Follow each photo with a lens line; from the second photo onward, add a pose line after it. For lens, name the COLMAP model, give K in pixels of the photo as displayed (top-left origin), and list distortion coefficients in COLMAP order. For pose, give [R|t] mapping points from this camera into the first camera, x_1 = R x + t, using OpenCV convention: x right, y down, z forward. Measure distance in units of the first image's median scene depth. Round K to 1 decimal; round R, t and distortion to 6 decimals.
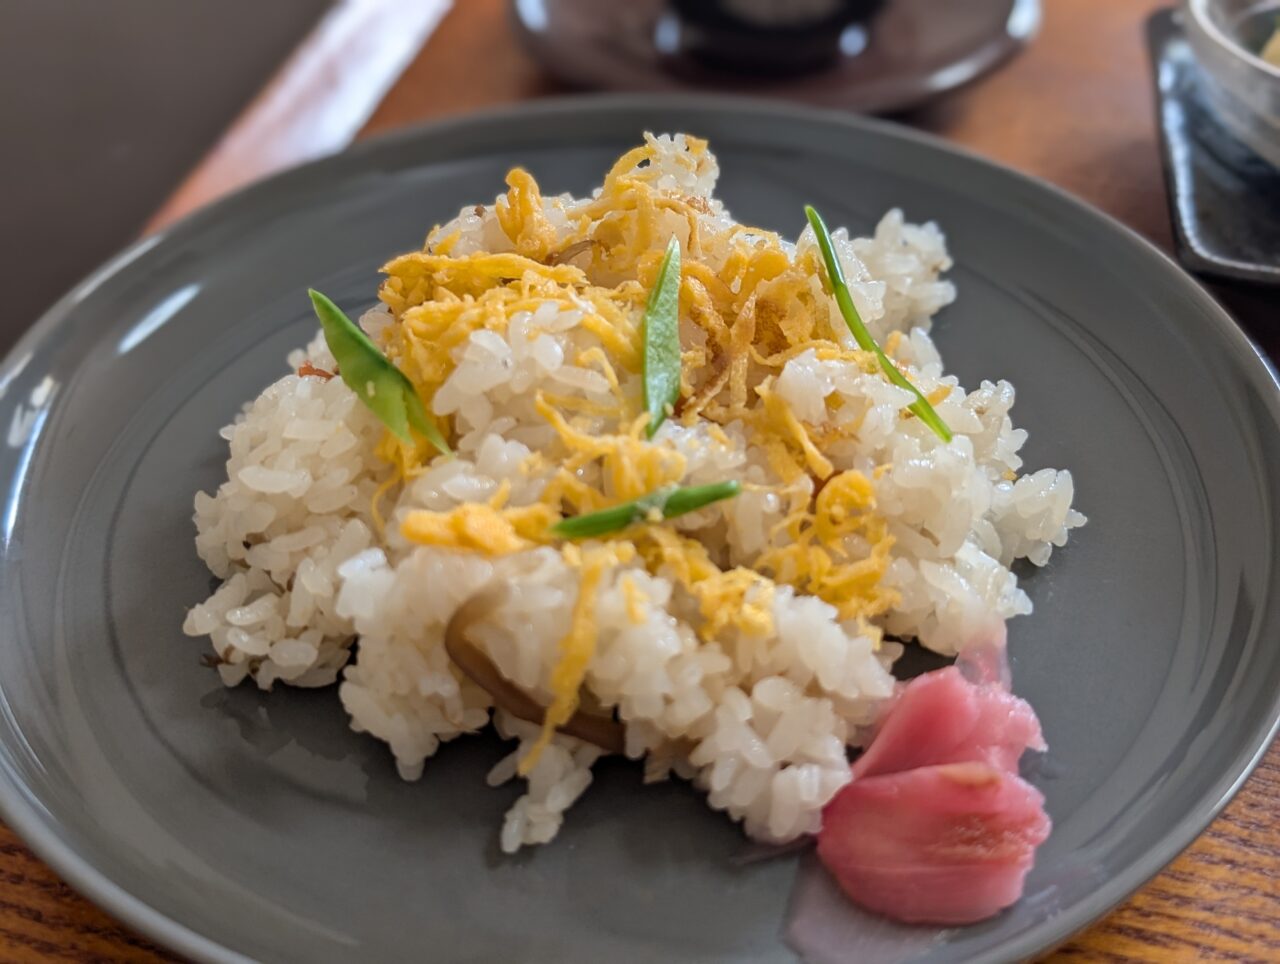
lens RADIAL K [[1424.0, 0, 650.0], [0, 1424.0, 479.4], [0, 0, 1]] dist [0.158053, -0.674159]
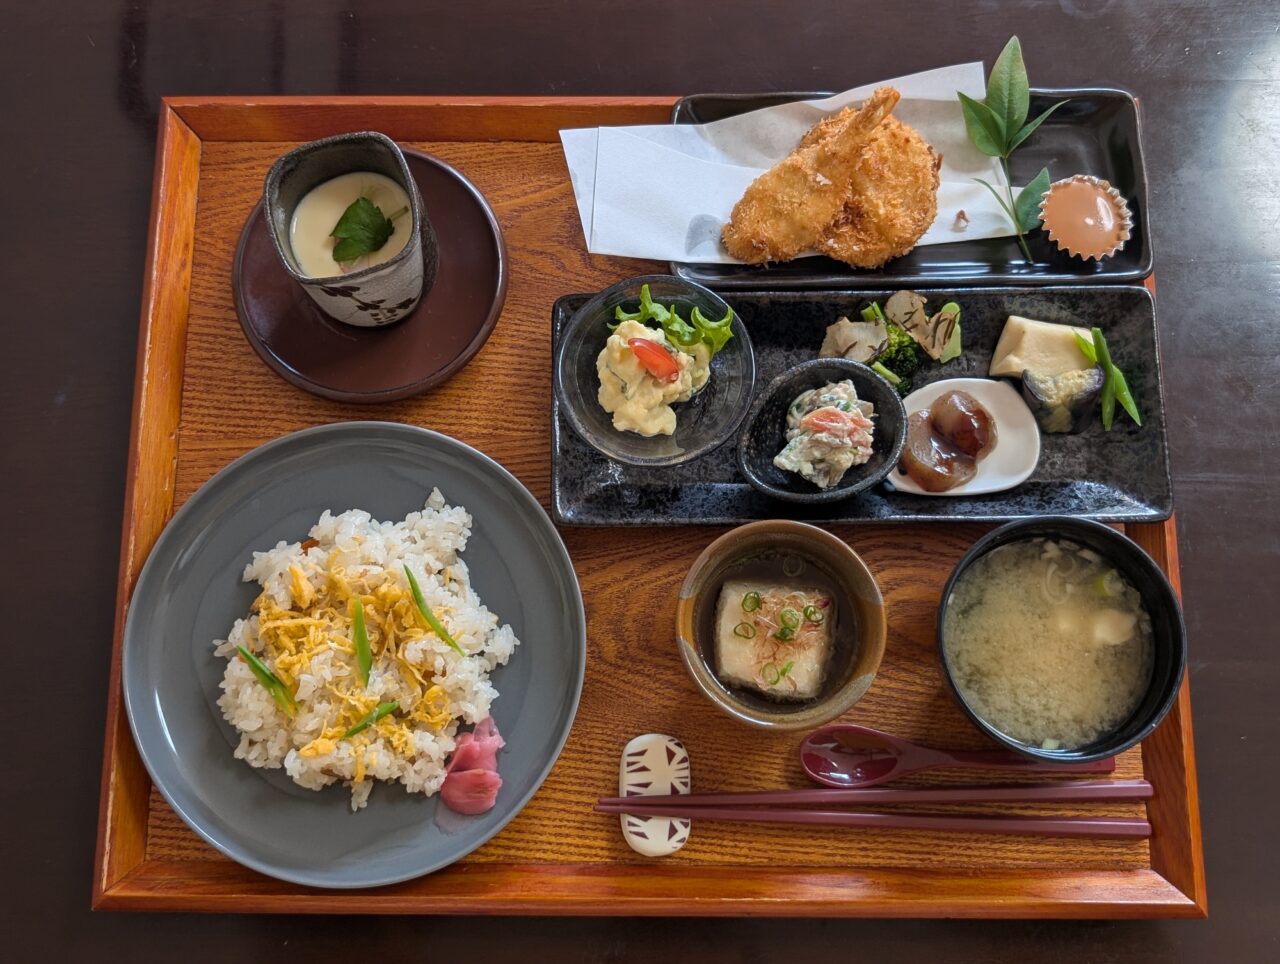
lens RADIAL K [[1383.9, 0, 615.2], [0, 1383.9, 437.8], [0, 0, 1]] dist [0.098431, -0.355570]
pose [[0.980761, -0.191253, 0.039120, 0.525481], [0.133607, 0.803740, 0.579786, -2.187295], [-0.142328, -0.563405, 0.813829, -1.253799]]
